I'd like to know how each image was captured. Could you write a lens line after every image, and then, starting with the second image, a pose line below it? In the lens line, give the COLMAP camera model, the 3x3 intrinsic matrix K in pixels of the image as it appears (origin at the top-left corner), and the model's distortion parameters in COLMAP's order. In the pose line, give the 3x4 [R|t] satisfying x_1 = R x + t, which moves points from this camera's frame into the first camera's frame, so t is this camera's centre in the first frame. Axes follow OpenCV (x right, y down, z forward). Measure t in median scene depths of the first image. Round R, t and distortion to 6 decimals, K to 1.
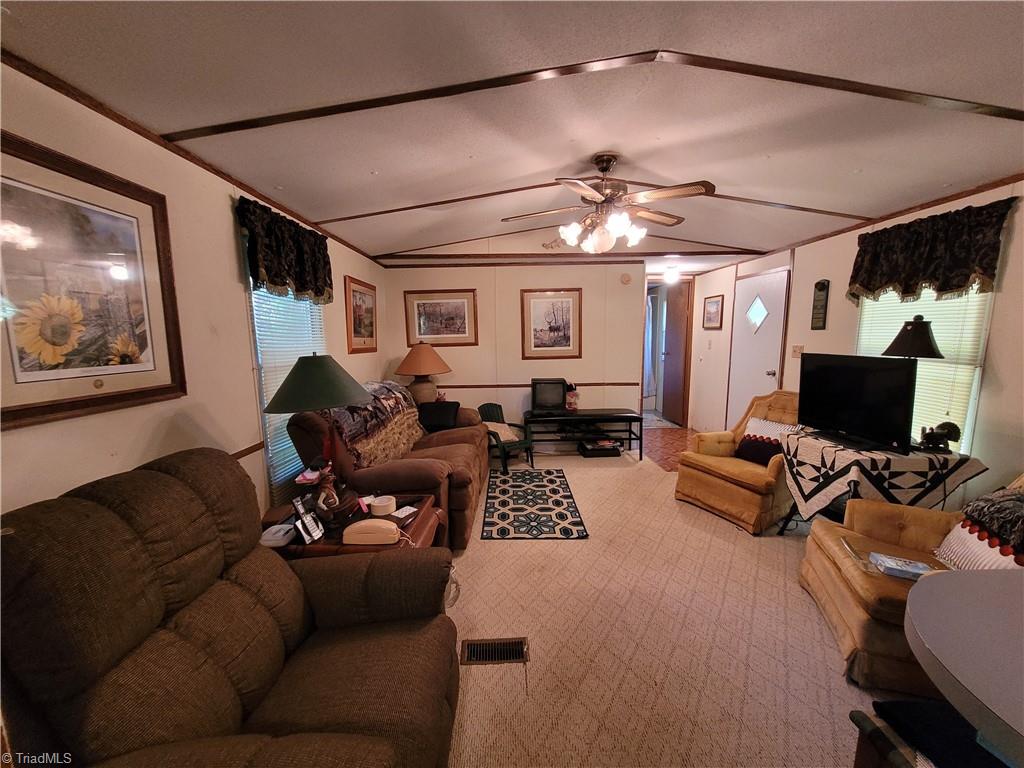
lens RADIAL K [[400.8, 0, 513.3], [0, 400.8, 389.5], [0, 0, 1]] dist [0.000823, -0.000103]
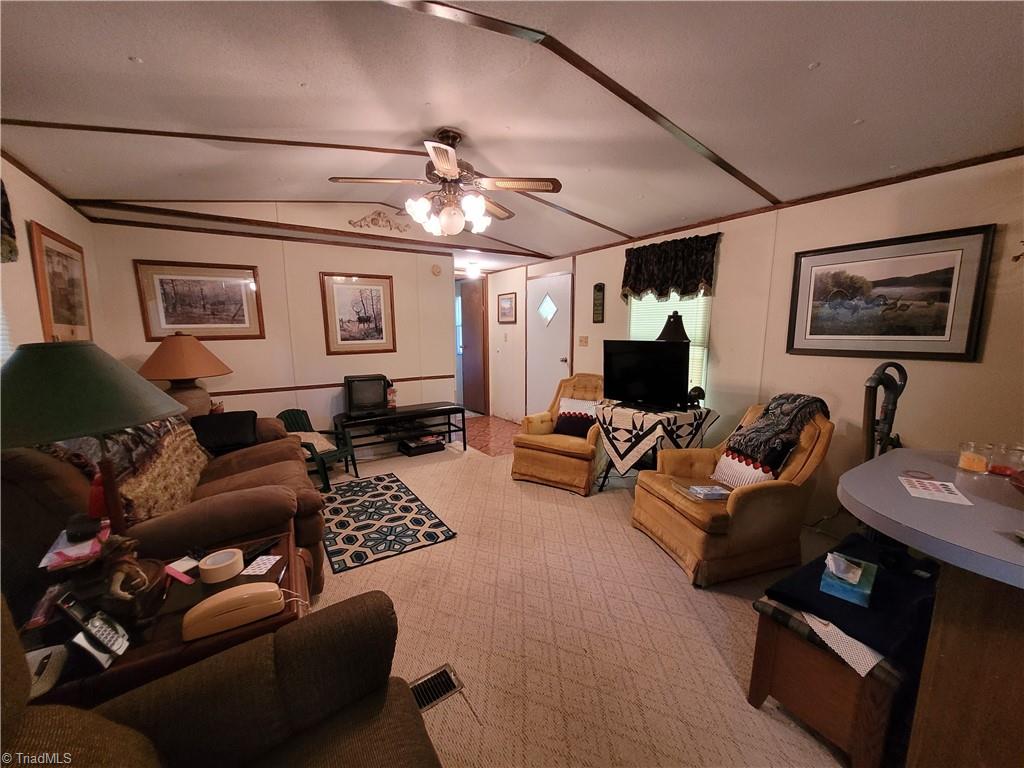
lens RADIAL K [[400.8, 0, 513.3], [0, 400.8, 389.5], [0, 0, 1]] dist [0.000823, -0.000103]
pose [[0.842951, -0.072198, 0.533124, -0.166517], [0.069683, 0.997259, 0.024874, 0.008447], [-0.533458, 0.016182, 0.845671, 0.110438]]
